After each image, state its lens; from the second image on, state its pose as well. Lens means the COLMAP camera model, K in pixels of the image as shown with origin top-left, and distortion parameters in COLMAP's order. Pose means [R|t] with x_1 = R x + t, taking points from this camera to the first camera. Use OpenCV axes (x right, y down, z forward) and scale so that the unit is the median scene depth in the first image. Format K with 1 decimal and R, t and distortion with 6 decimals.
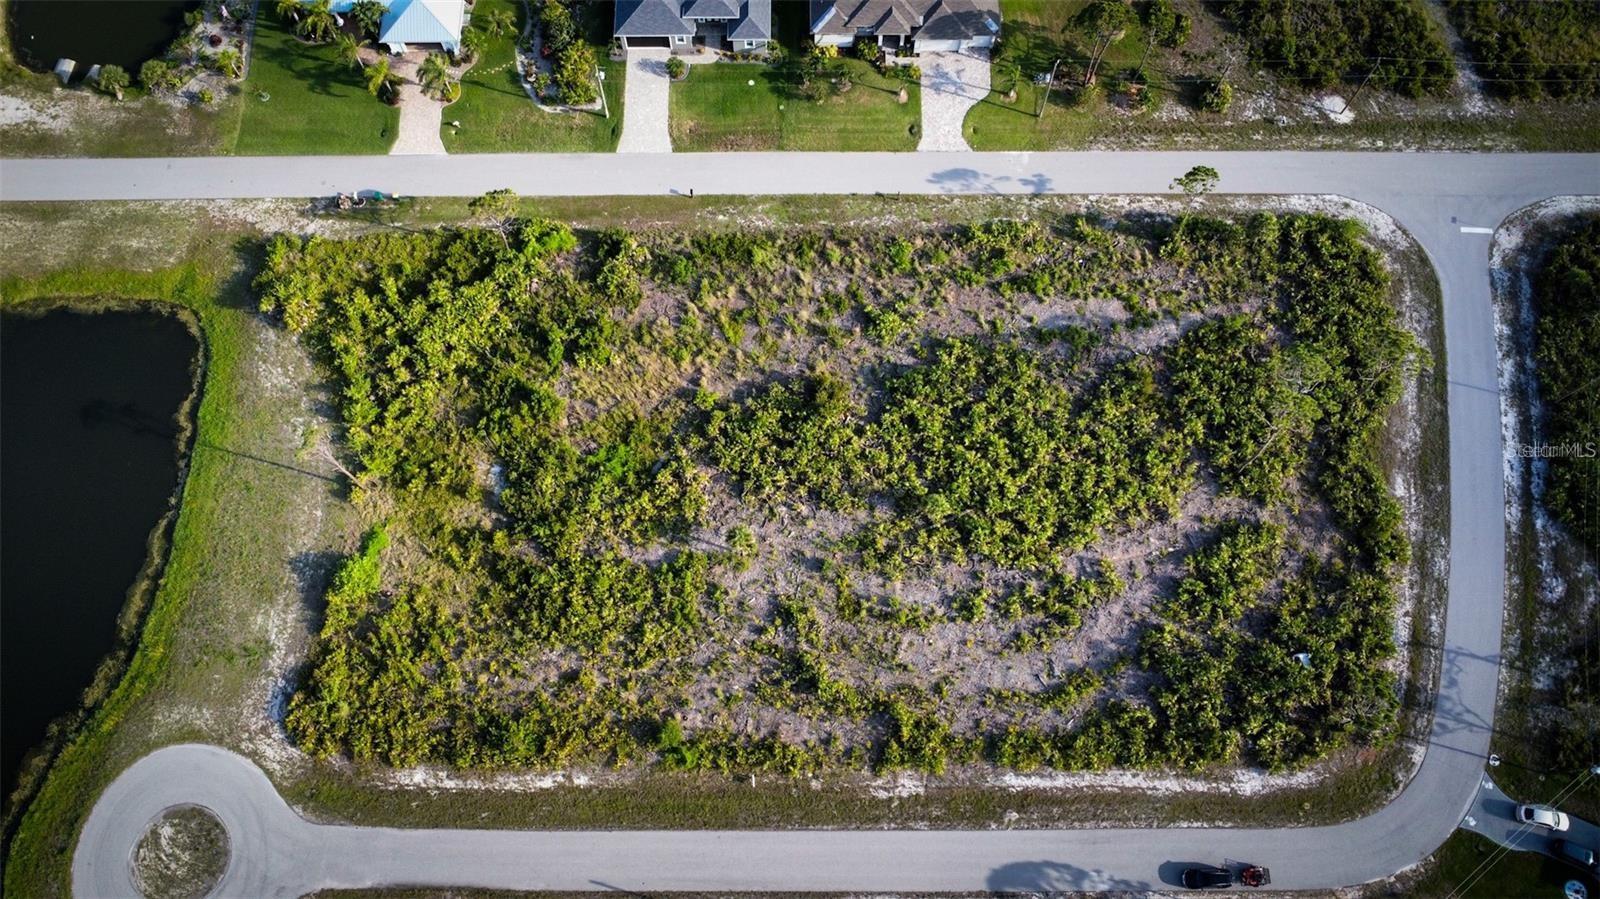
lens RADIAL K [[1164.8, 0, 809.1], [0, 1164.8, 444.1], [0, 0, 1]] dist [-0.029182, -0.011694]
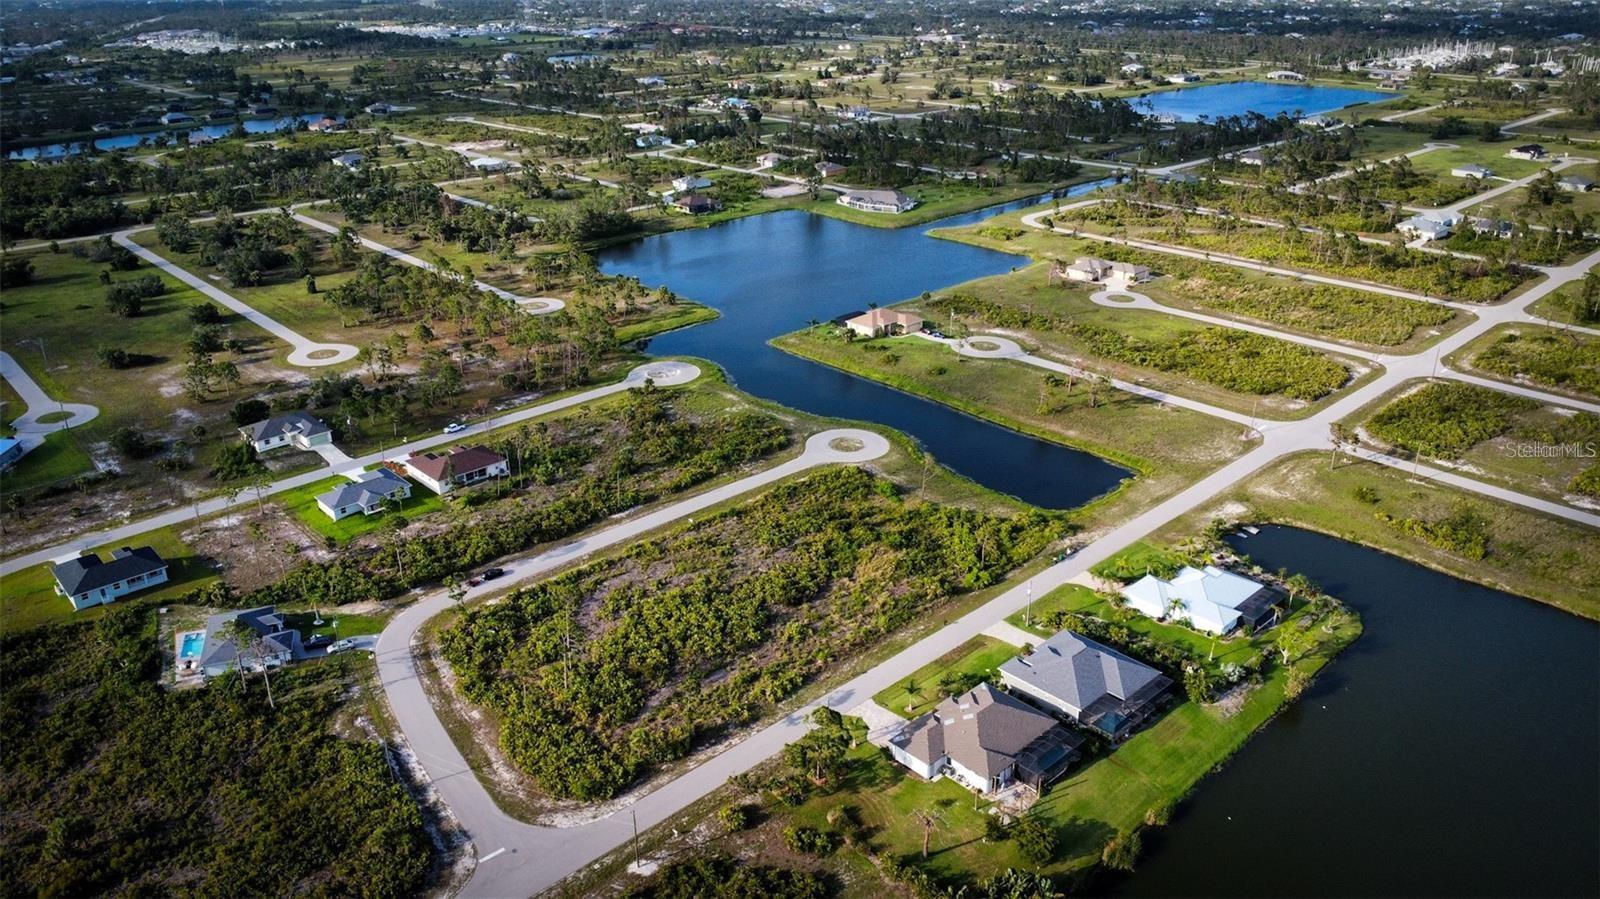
lens RADIAL K [[1164.8, 0, 805.0], [0, 1164.8, 448.3], [0, 0, 1]] dist [-0.029182, -0.011694]
pose [[-0.730036, 0.275684, -0.625336, 1.072432], [-0.642462, 0.035121, 0.765513, -1.457924], [0.233002, 0.960606, 0.151477, 0.533524]]
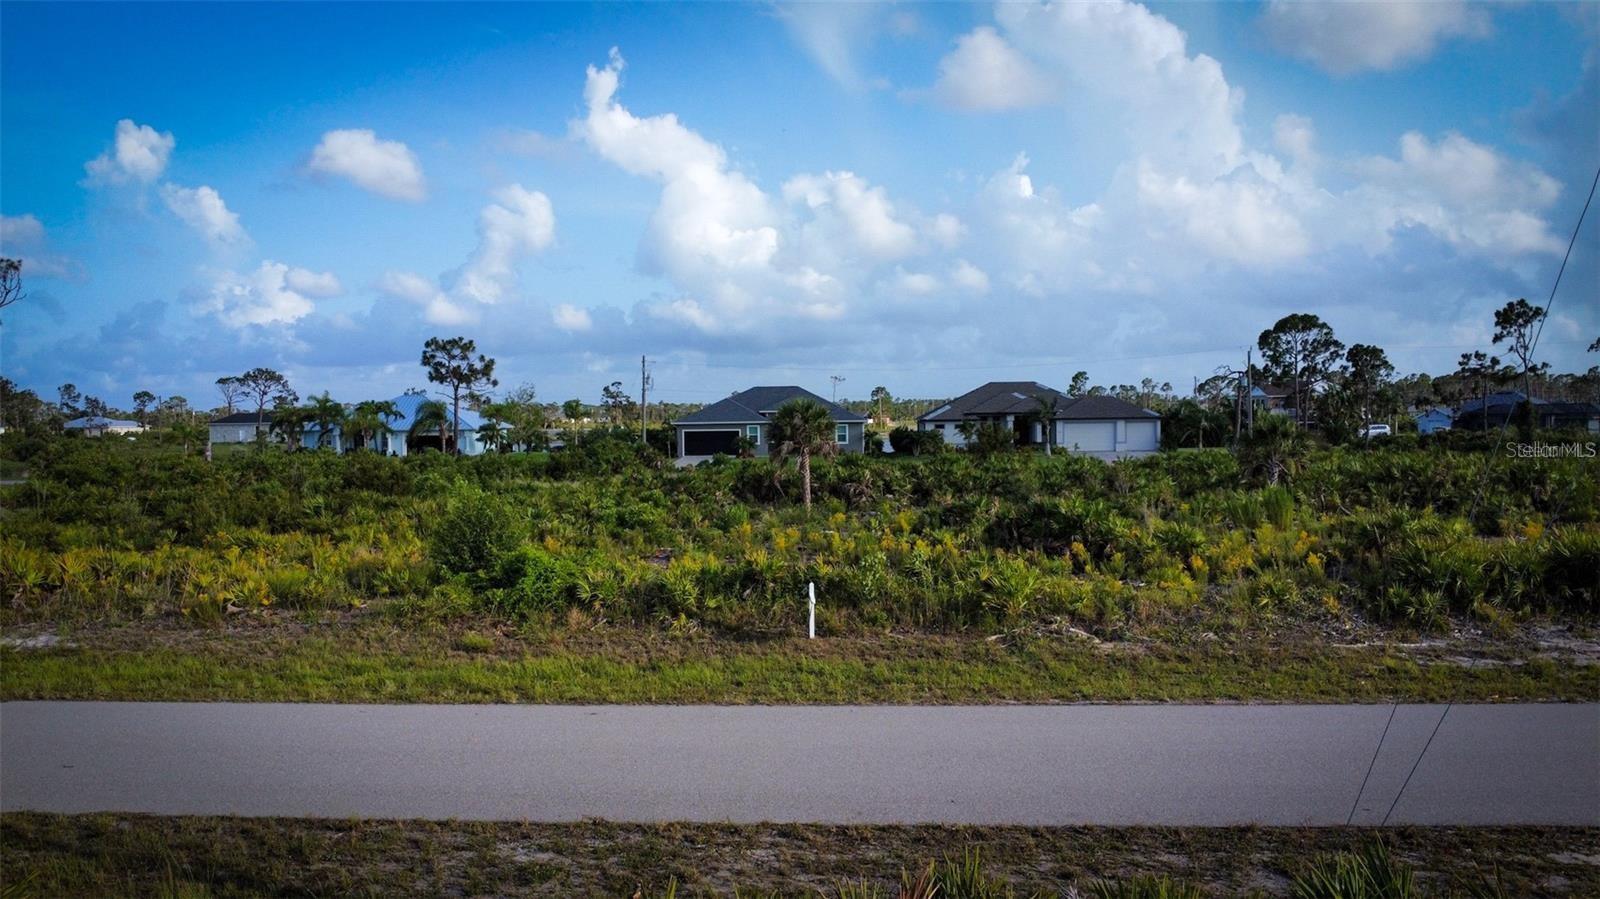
lens RADIAL K [[1164.8, 0, 799.8], [0, 1164.8, 449.8], [0, 0, 1]] dist [-0.029182, -0.011694]
pose [[0.997596, -0.023672, -0.065127, -0.033088], [-0.052354, 0.358262, -0.932152, 0.440010], [0.045398, 0.933321, 0.356162, 0.833807]]
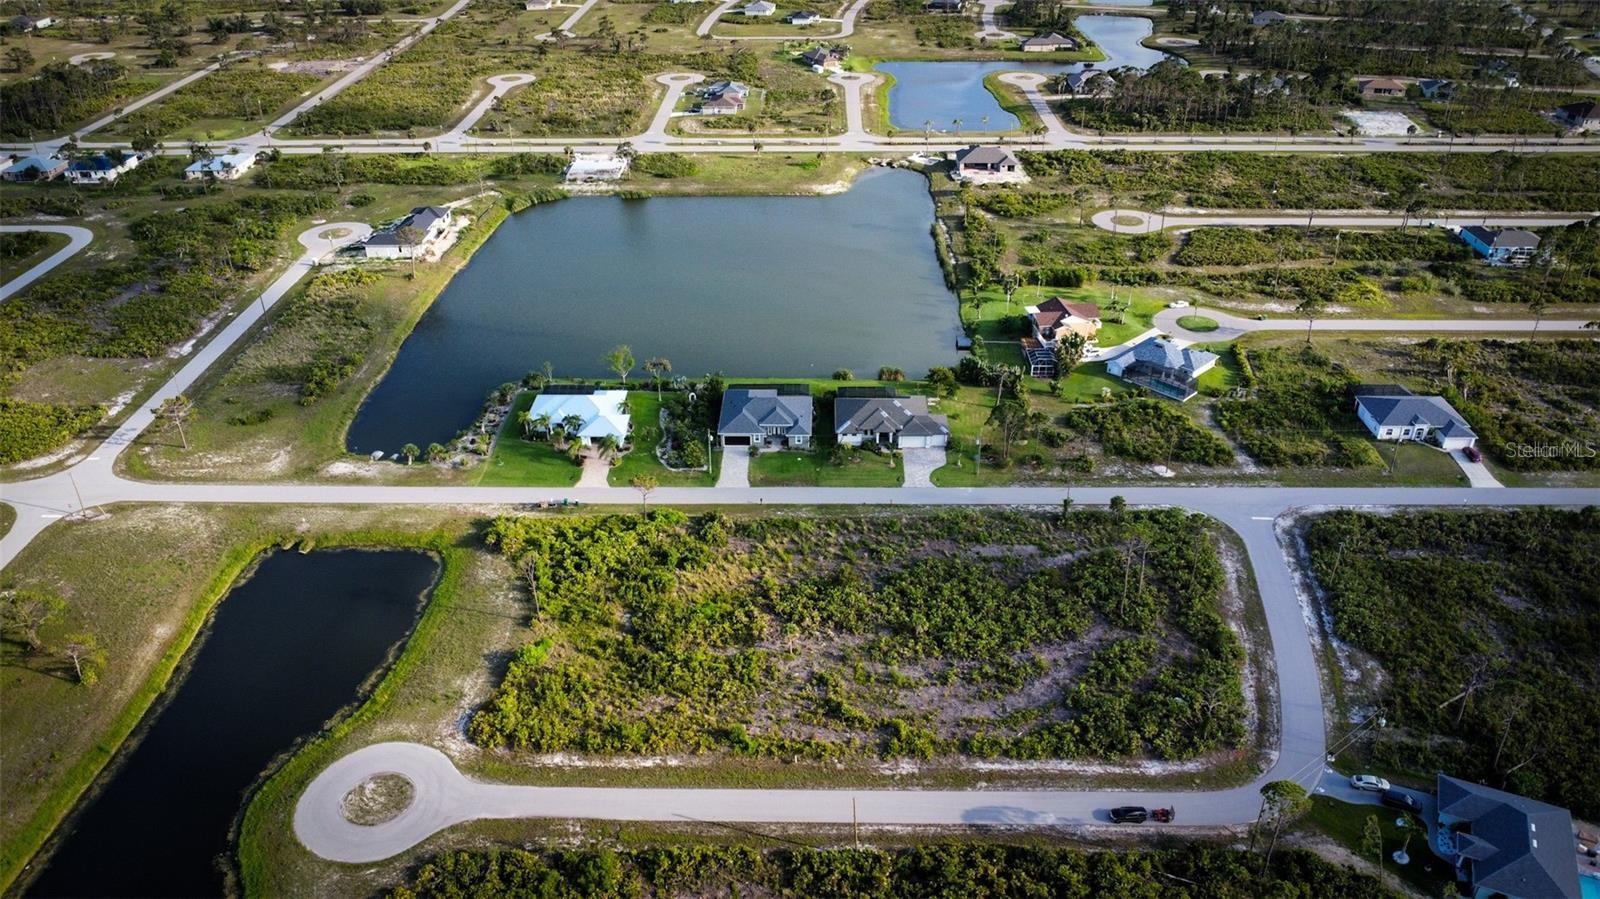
lens RADIAL K [[1164.8, 0, 801.2], [0, 1164.8, 441.4], [0, 0, 1]] dist [-0.029182, -0.011694]
pose [[0.999685, 0.003942, -0.024796, -0.007528], [-0.019240, 0.754797, -0.655676, 0.852974], [0.016131, 0.655946, 0.754635, -0.290837]]
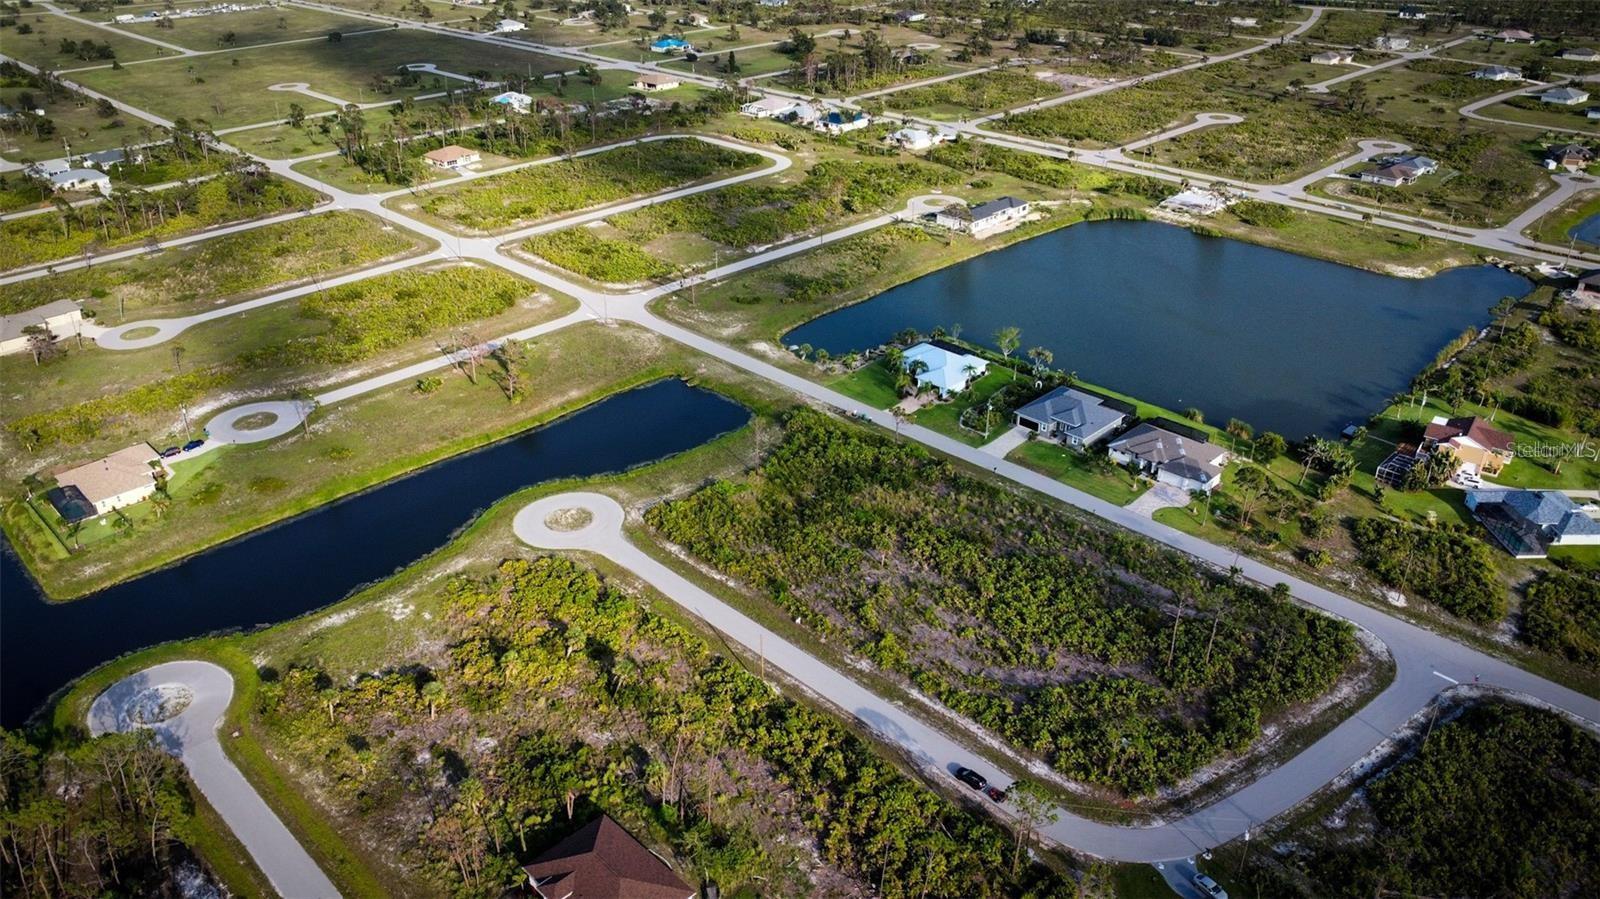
lens RADIAL K [[1164.8, 0, 801.4], [0, 1164.8, 458.3], [0, 0, 1]] dist [-0.029182, -0.011694]
pose [[0.706835, 0.331776, -0.624746, 0.882017], [-0.666572, 0.608026, -0.431260, 0.818907], [0.236780, 0.721269, 0.650927, -0.271911]]
